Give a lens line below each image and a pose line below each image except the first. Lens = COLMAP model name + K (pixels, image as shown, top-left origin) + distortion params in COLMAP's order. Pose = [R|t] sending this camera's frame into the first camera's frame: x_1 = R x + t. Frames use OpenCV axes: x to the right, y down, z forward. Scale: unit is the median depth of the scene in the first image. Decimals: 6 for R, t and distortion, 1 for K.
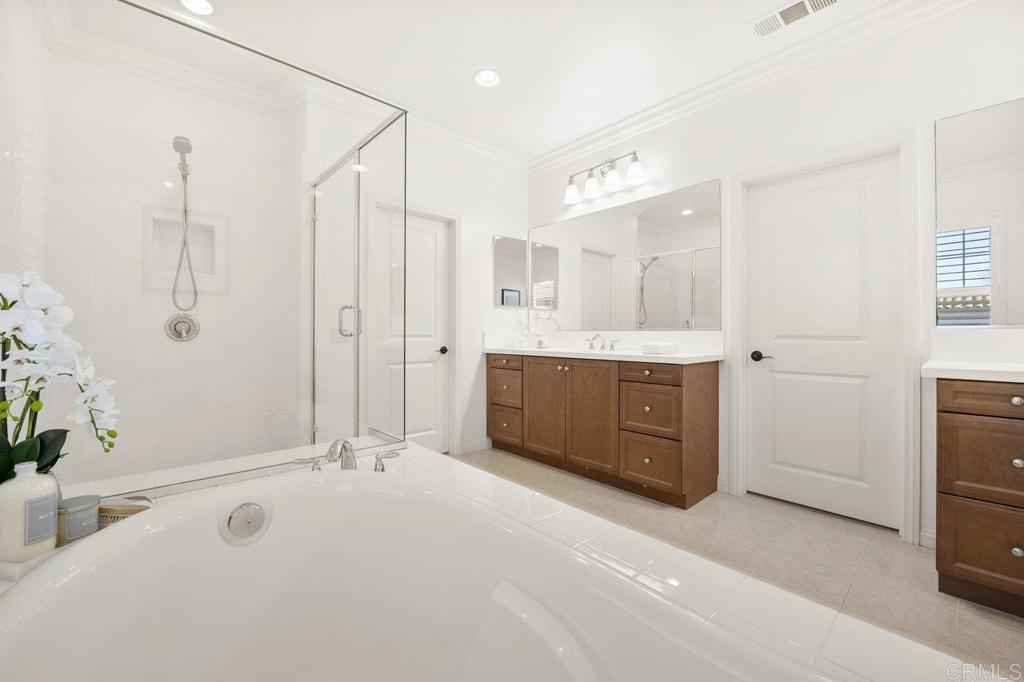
lens RADIAL K [[415.0, 0, 513.3], [0, 415.0, 327.0], [0, 0, 1]] dist [-0.001387, -0.000109]
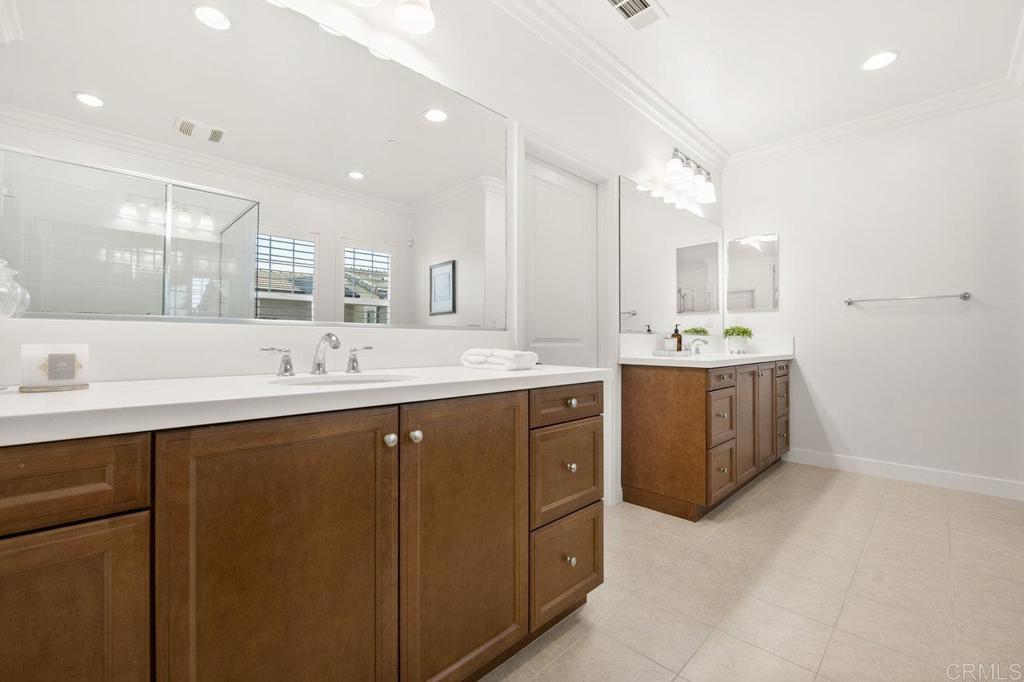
lens RADIAL K [[417.6, 0, 494.4], [0, 417.6, 341.4], [0, 0, 1]] dist [-0.027232, -0.000165]
pose [[-0.010604, -0.000739, 0.999944, -0.187768], [-0.024540, 0.999699, 0.000479, 0.026517], [-0.999643, -0.024533, -0.010619, 0.922390]]
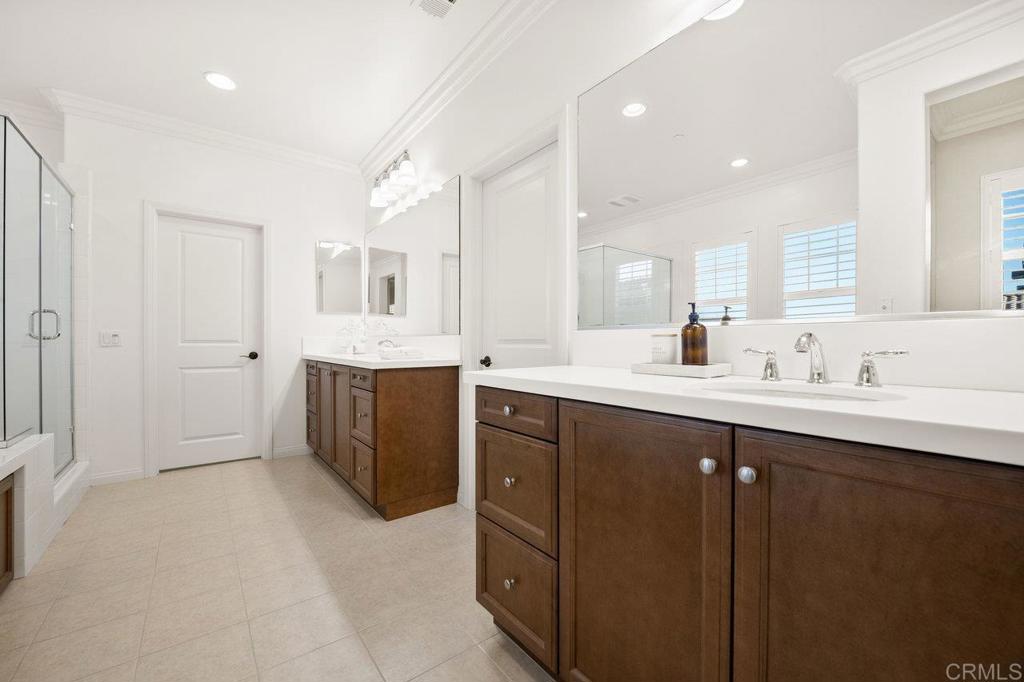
lens RADIAL K [[405.4, 0, 512.0], [0, 405.4, 341.0], [0, 0, 1]] dist [0.000144, 0.000086]
pose [[0.997127, -0.000795, -0.075742, 0.612426], [0.001834, 0.999905, 0.013643, 0.009391], [0.075724, -0.013742, 0.997034, 0.074576]]
